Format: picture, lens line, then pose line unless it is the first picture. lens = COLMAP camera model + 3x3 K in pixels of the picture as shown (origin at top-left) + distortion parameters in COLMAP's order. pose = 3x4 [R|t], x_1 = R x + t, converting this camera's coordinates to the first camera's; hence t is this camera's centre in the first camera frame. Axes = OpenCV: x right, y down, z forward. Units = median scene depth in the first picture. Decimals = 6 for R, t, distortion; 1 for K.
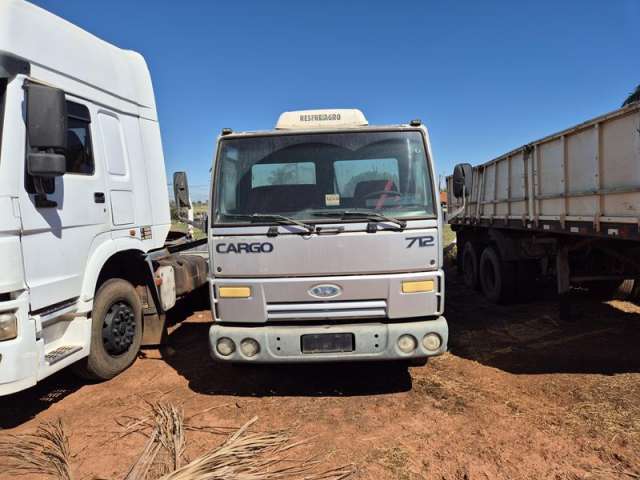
lens RADIAL K [[440.7, 0, 320.5], [0, 440.7, 223.3], [0, 0, 1]] dist [0.080691, -0.078291]
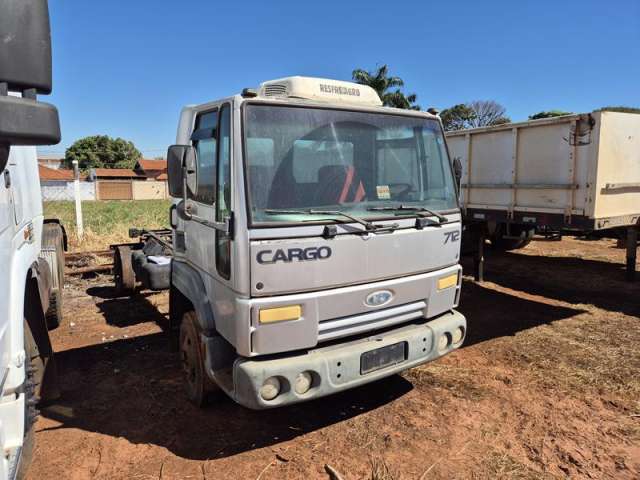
lens RADIAL K [[440.7, 0, 320.5], [0, 440.7, 223.3], [0, 0, 1]] dist [0.080691, -0.078291]
pose [[0.824051, -0.027667, 0.565840, -0.563124], [-0.007575, 0.998179, 0.059839, -0.043424], [-0.566465, -0.053596, 0.822341, 0.357598]]
